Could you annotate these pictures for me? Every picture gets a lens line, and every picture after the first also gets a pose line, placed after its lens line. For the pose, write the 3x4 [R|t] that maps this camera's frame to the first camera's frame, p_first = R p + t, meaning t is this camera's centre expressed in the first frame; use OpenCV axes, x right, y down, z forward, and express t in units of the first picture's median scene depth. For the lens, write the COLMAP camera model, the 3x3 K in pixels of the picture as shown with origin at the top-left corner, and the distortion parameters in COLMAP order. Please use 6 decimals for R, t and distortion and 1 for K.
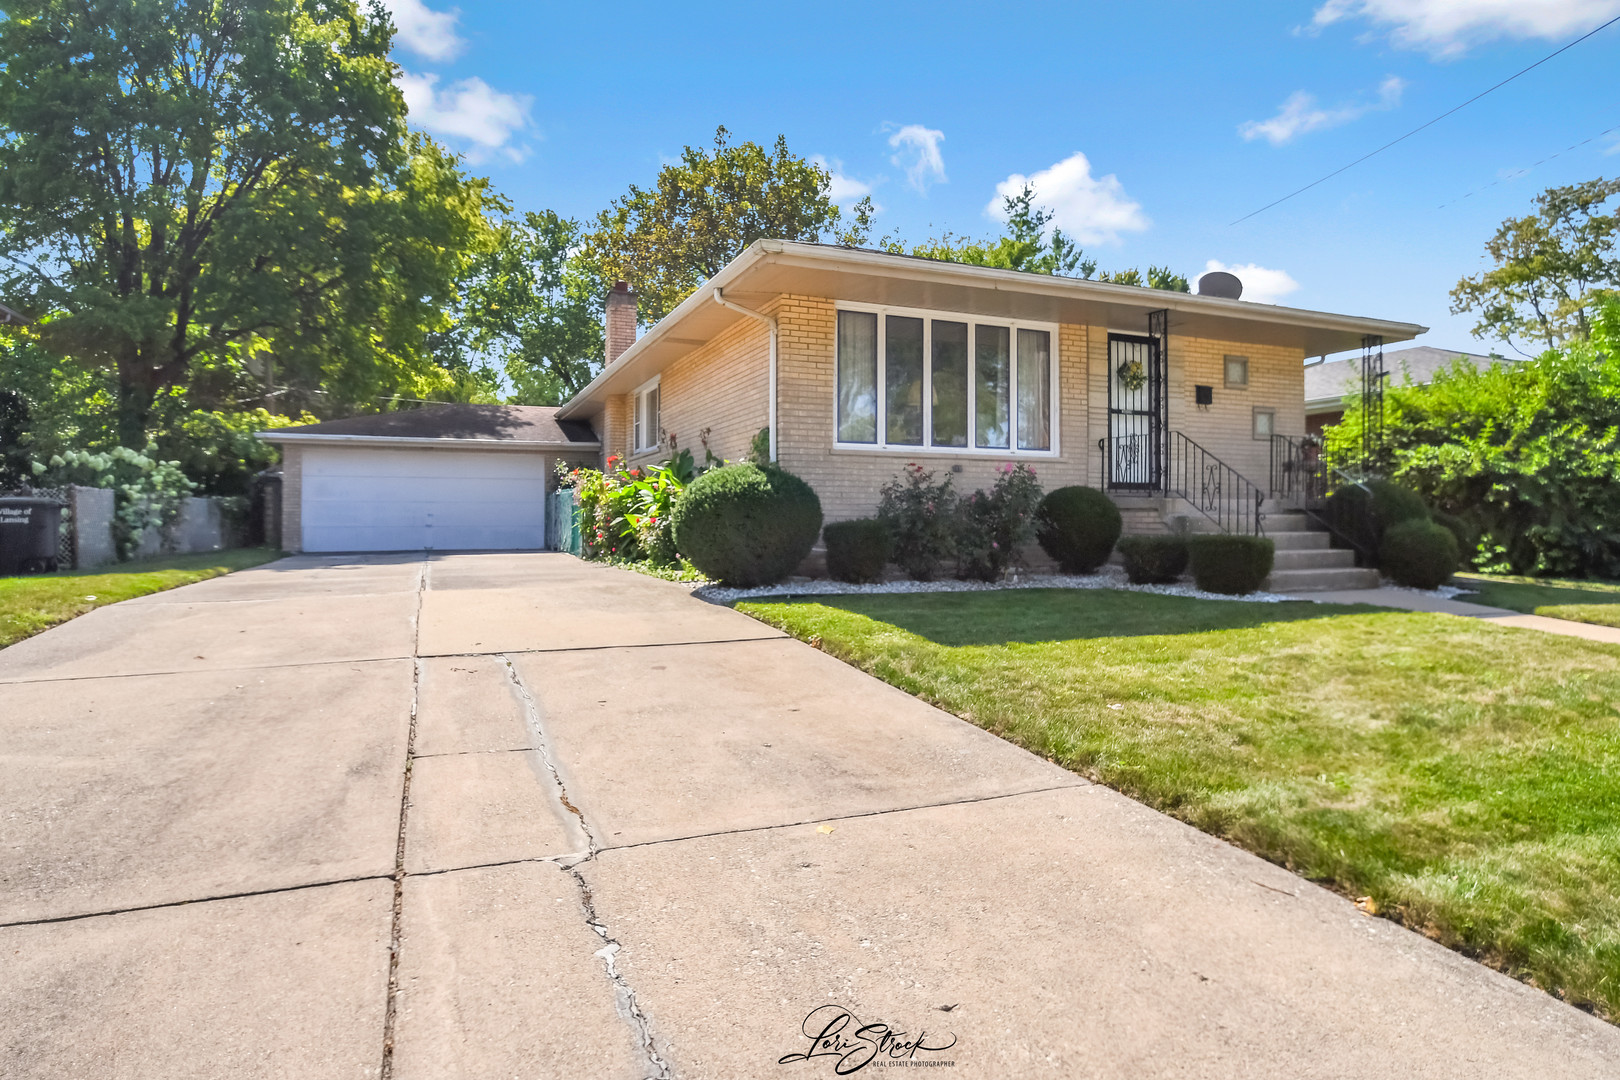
lens RADIAL K [[895.3, 0, 810.7], [0, 895.3, 528.2], [0, 0, 1]] dist [-0.016225, -0.002401]
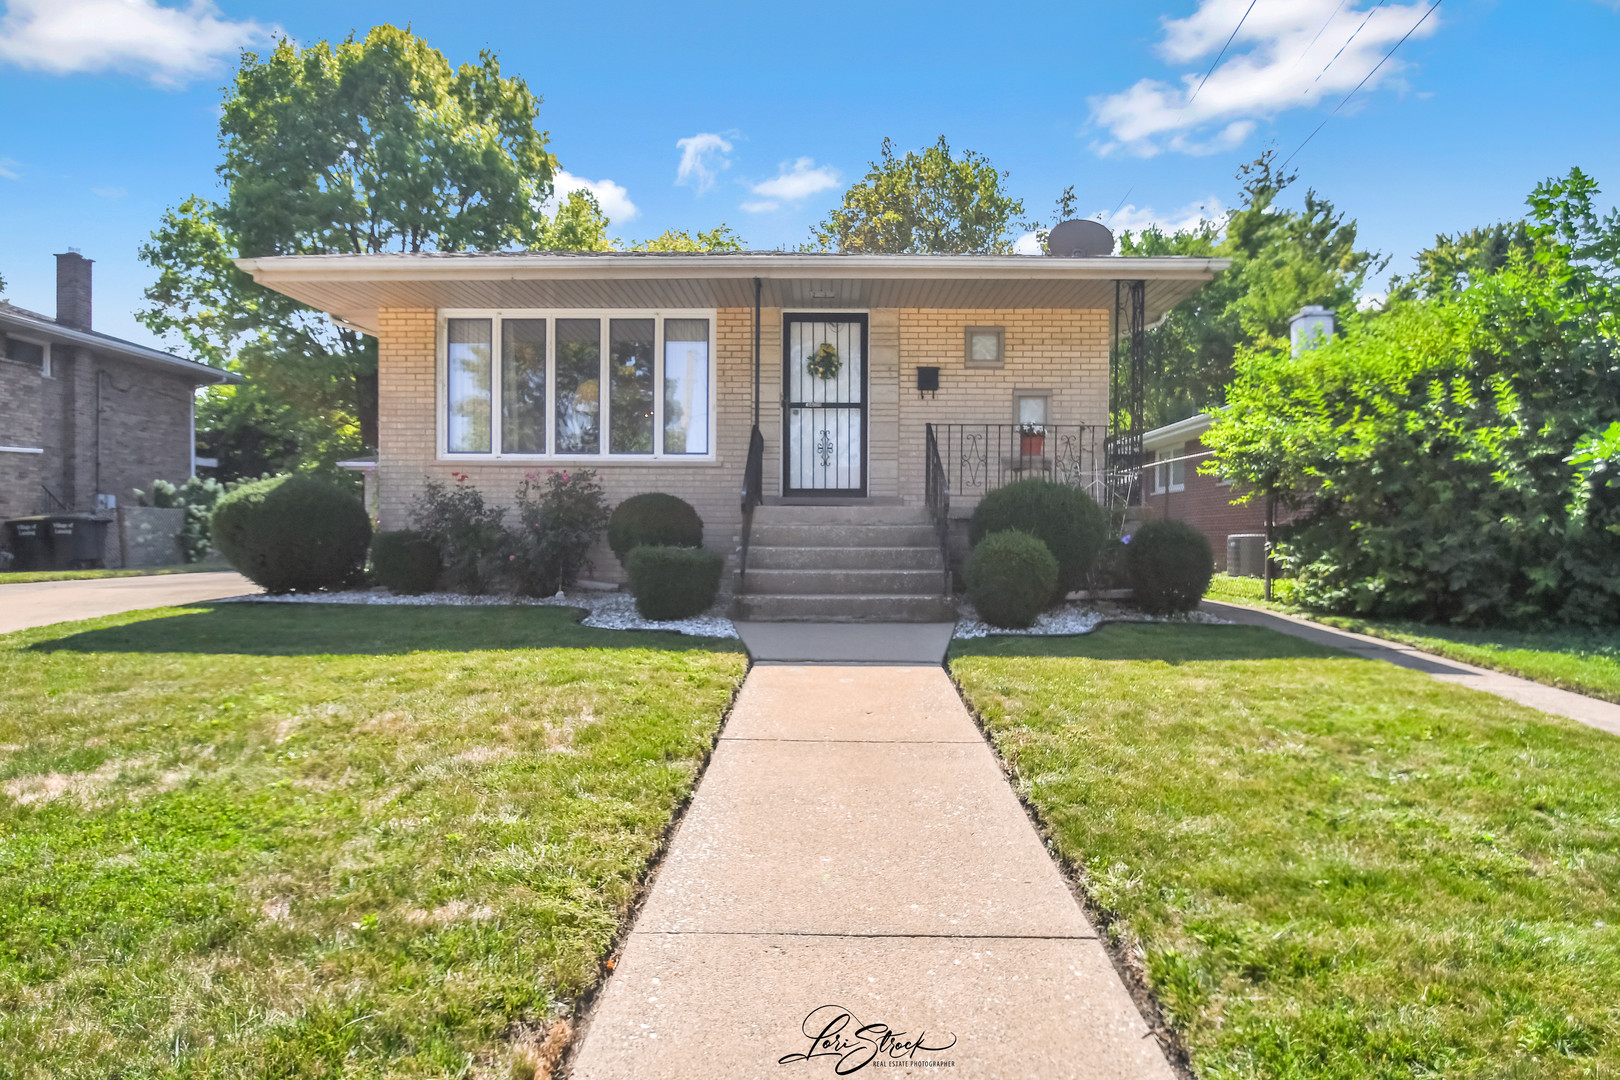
lens RADIAL K [[895.3, 0, 814.6], [0, 895.3, 545.0], [0, 0, 1]] dist [-0.016225, -0.002401]
pose [[0.915567, 0.007379, -0.402097, 0.697478], [-0.009315, 0.999953, -0.002860, 0.004592], [0.402057, 0.006364, 0.915592, 0.226999]]
